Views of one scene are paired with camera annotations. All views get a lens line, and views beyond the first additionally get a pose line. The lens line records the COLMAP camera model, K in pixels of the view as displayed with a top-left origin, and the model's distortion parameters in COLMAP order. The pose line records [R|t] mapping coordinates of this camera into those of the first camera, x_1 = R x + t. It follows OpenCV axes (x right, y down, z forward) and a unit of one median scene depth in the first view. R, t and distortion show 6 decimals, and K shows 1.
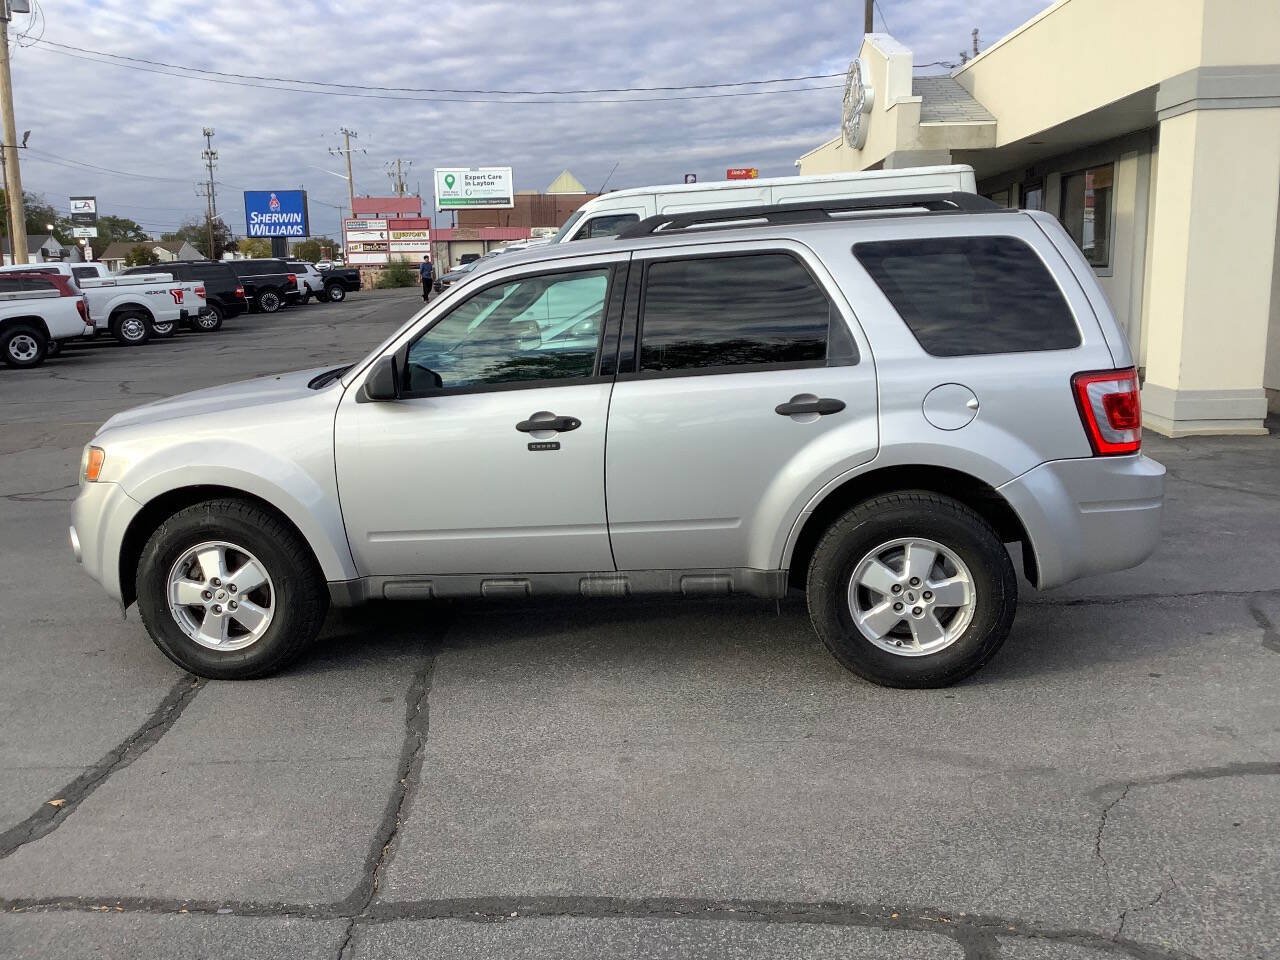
lens RADIAL K [[1151.6, 0, 637.4], [0, 1151.6, 478.8], [0, 0, 1]] dist [0.100383, -0.177587]
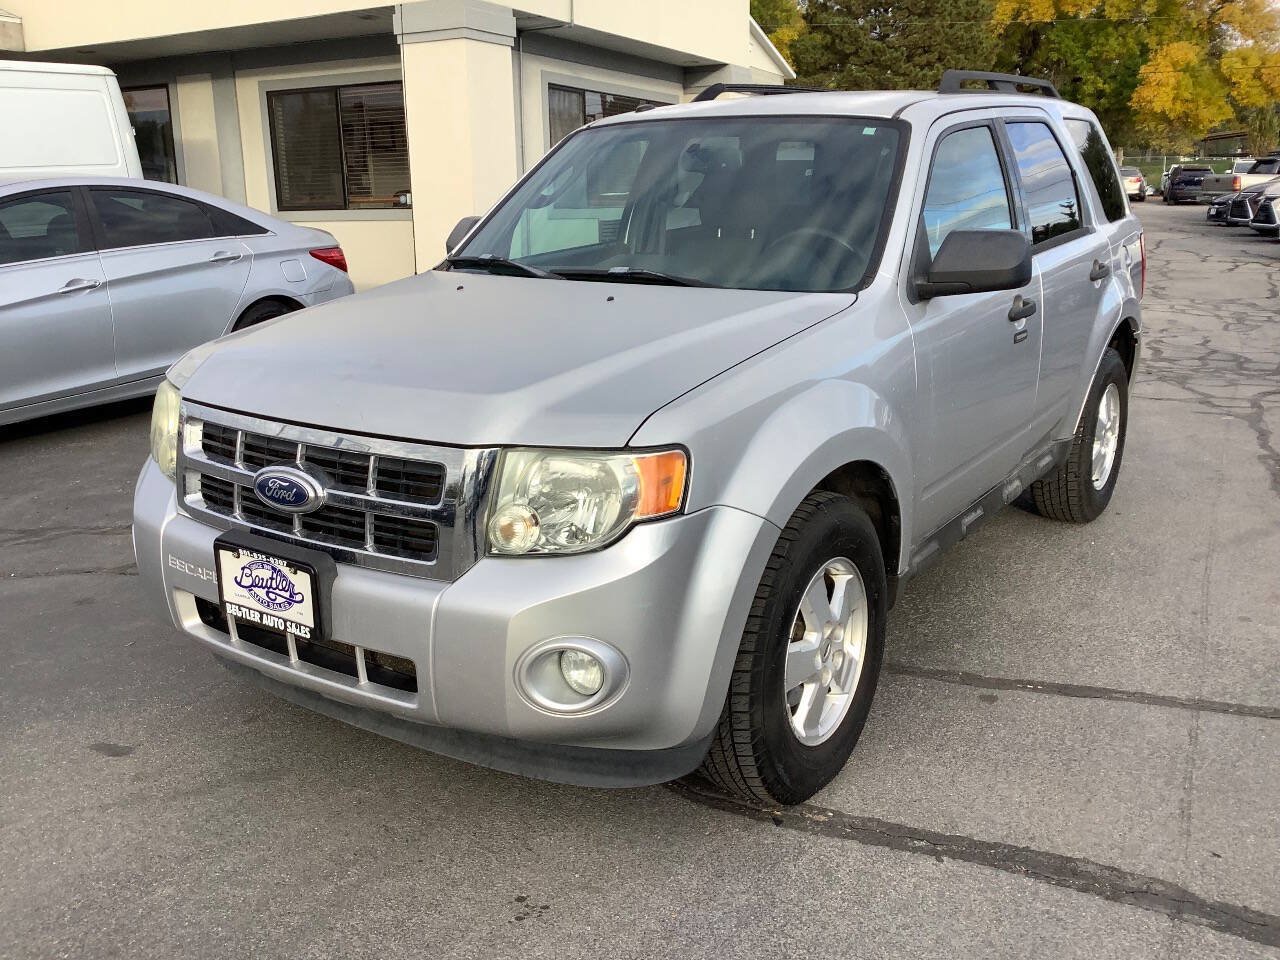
lens RADIAL K [[1151.6, 0, 637.4], [0, 1151.6, 478.8], [0, 0, 1]] dist [0.100383, -0.177587]
pose [[0.441636, -0.193587, 0.876060, -0.947953], [0.164628, 0.977351, 0.132979, -0.083969], [-0.881961, 0.085496, 0.463503, 0.845611]]
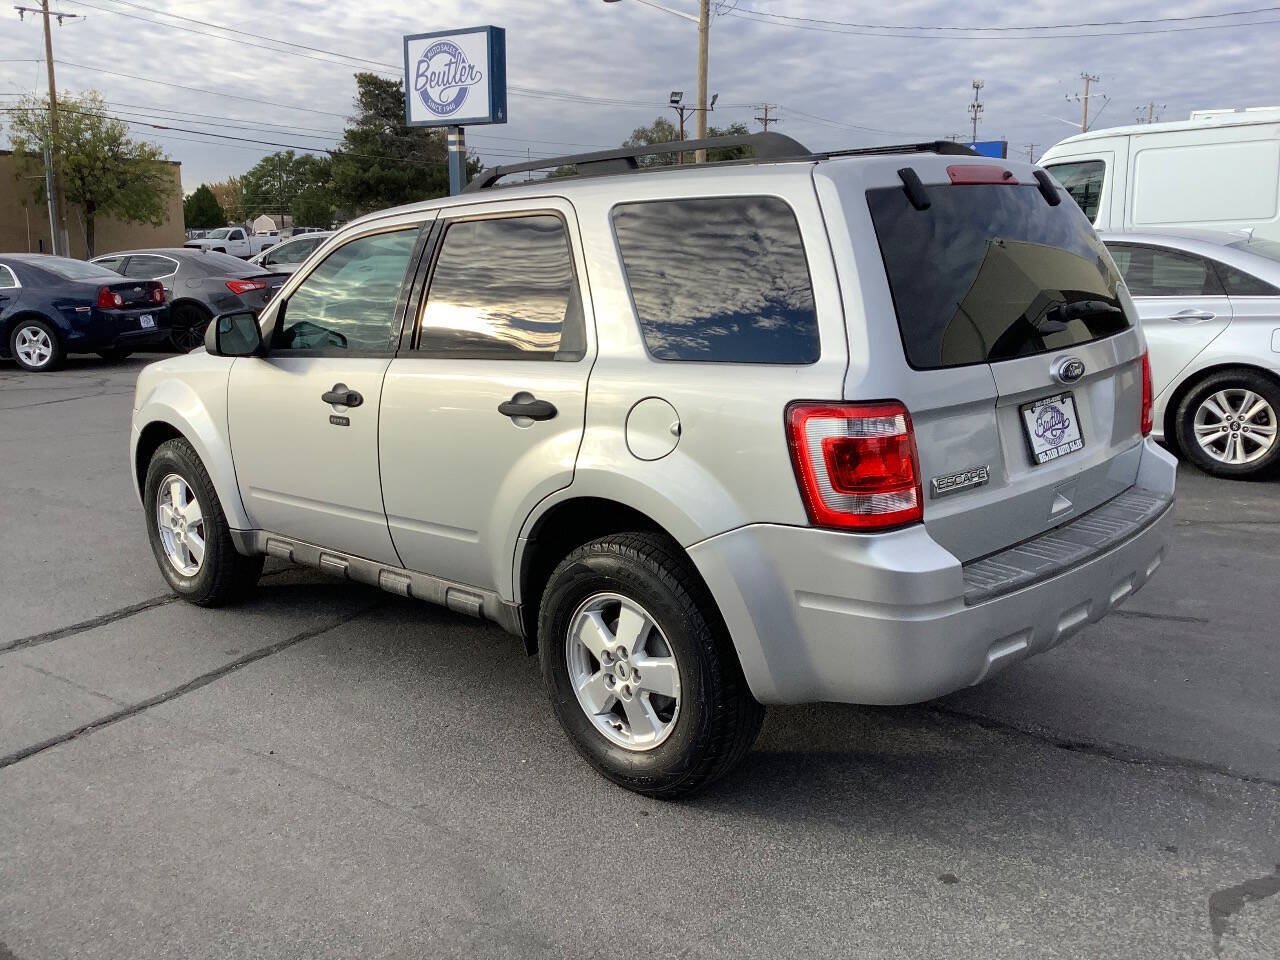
lens RADIAL K [[1151.6, 0, 637.4], [0, 1151.6, 478.8], [0, 0, 1]] dist [0.100383, -0.177587]
pose [[0.812487, 0.140705, -0.565744, 0.632663], [-0.118644, 0.990036, 0.075840, -0.079387], [0.570778, 0.005503, 0.821086, 0.366604]]
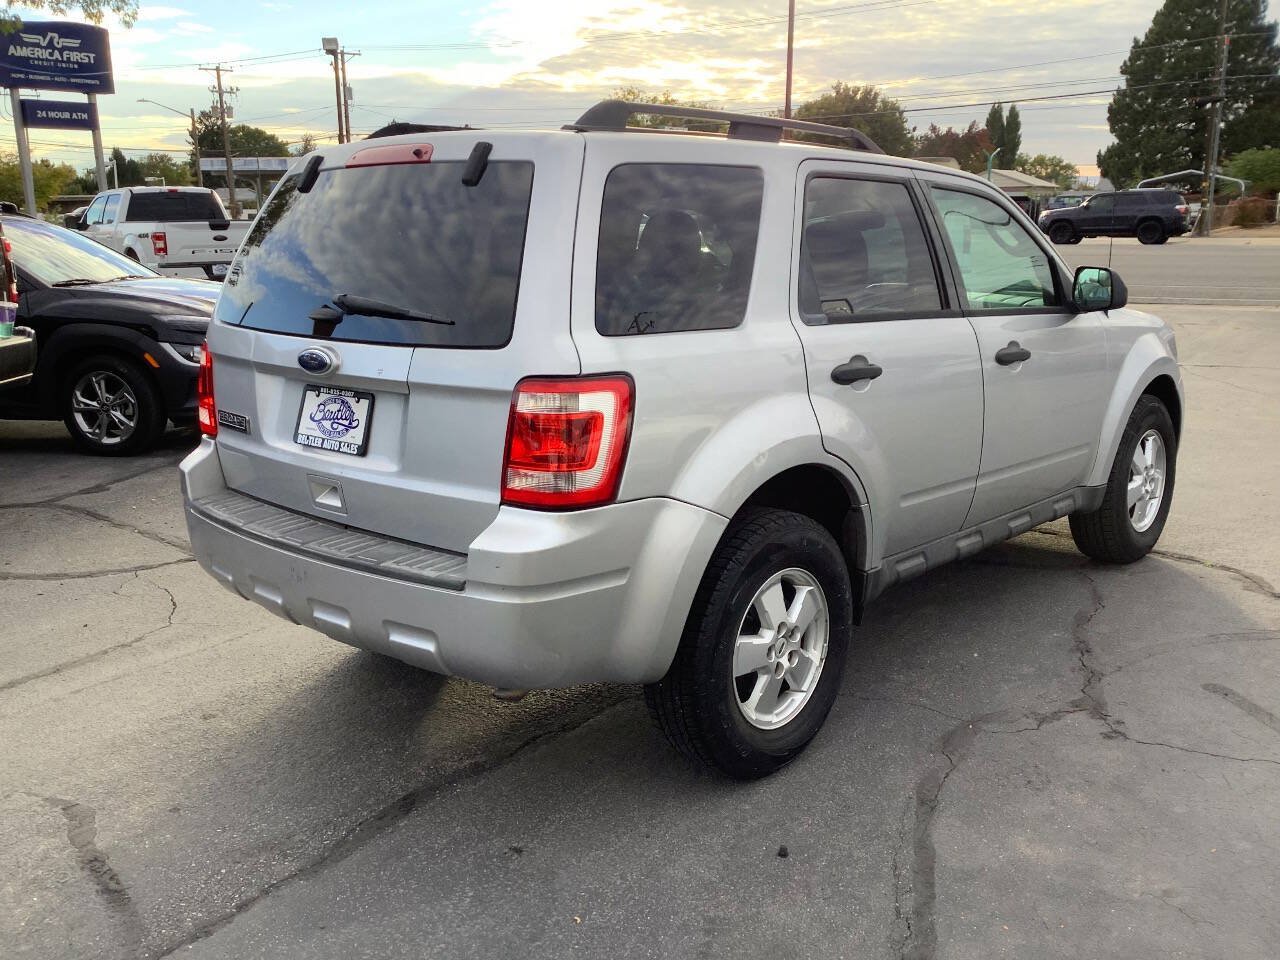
lens RADIAL K [[1147.8, 0, 640.0], [0, 1147.8, 480.0], [0, 0, 1]] dist [0.093564, -0.154553]
pose [[-0.570991, 0.229444, -0.788242, 0.877961], [-0.123009, 0.925400, 0.358475, -0.322883], [0.811688, 0.301647, -0.500171, 1.604294]]
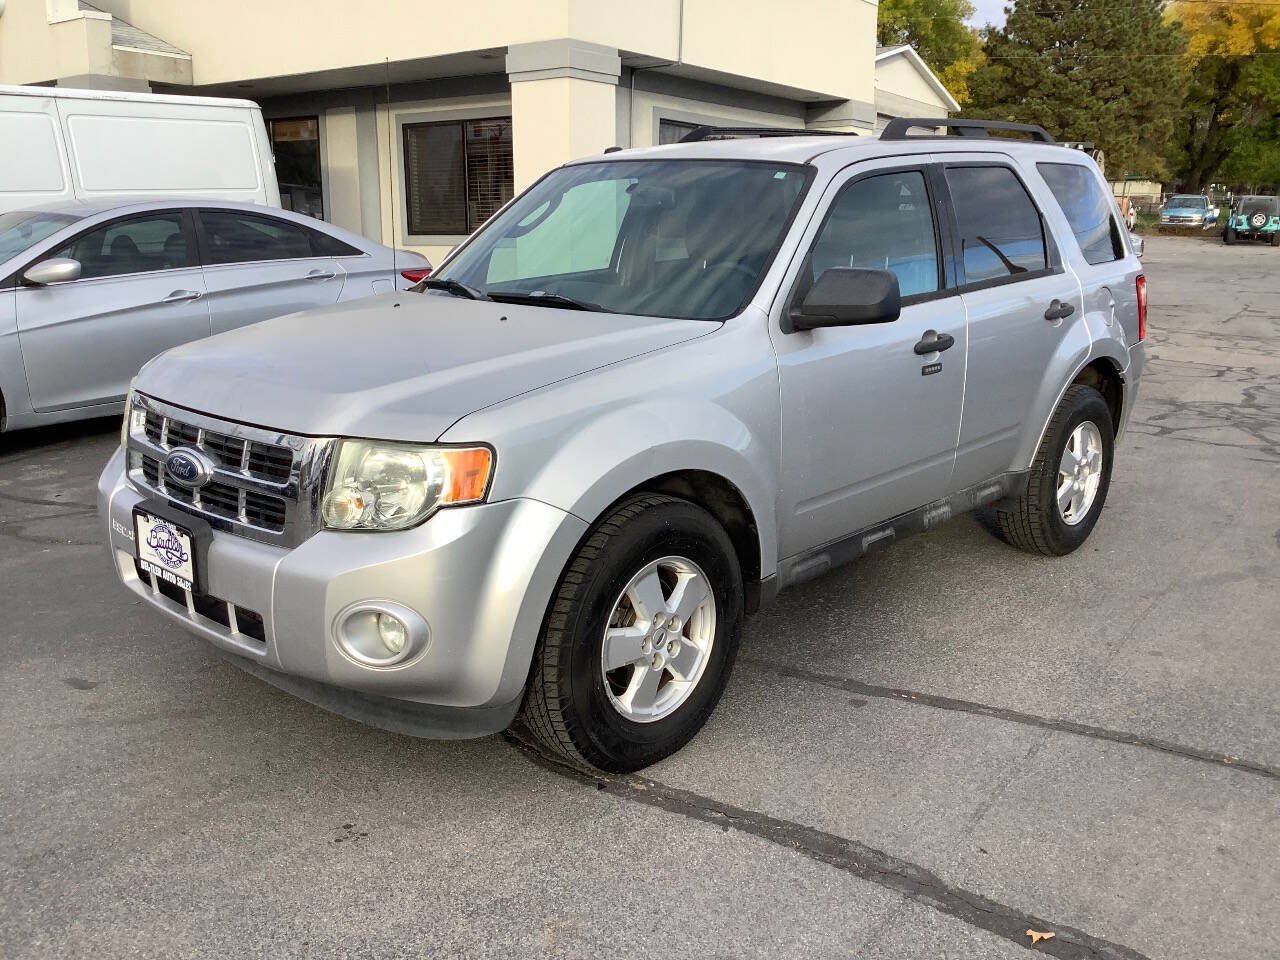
lens RADIAL K [[1147.8, 0, 640.0], [0, 1147.8, 480.0], [0, 0, 1]] dist [0.093564, -0.154553]
pose [[0.568329, -0.148186, 0.809347, -0.926316], [0.127427, 0.987632, 0.091350, -0.052610], [-0.812874, 0.051216, 0.580183, 0.656583]]
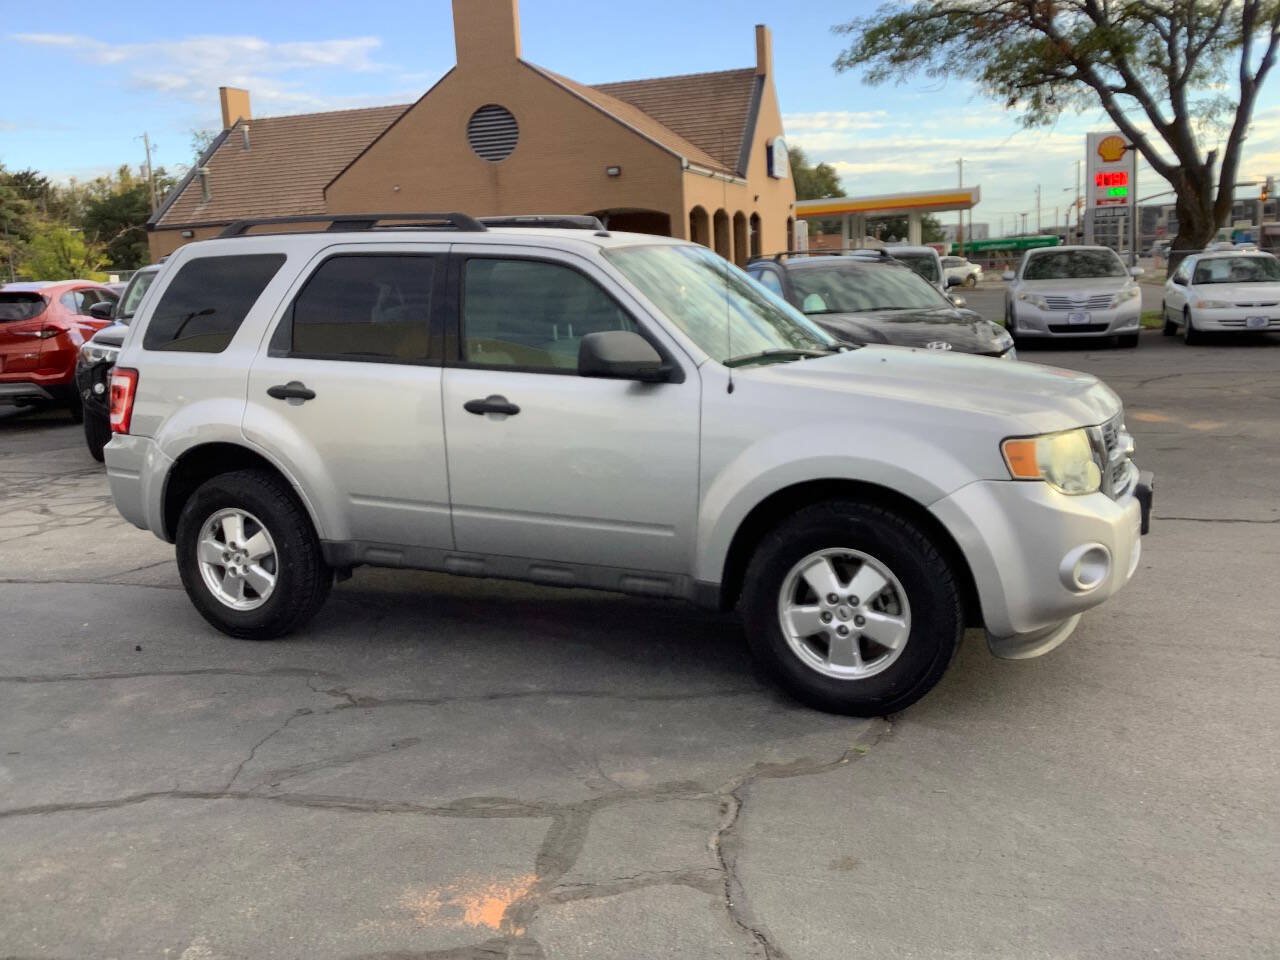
lens RADIAL K [[1151.6, 0, 637.4], [0, 1151.6, 478.8], [0, 0, 1]] dist [0.100383, -0.177587]
pose [[-0.952528, 0.025153, 0.303411, -0.437879], [0.132301, 0.931764, 0.338101, -0.386948], [-0.274203, 0.362192, -0.890859, 2.230883]]
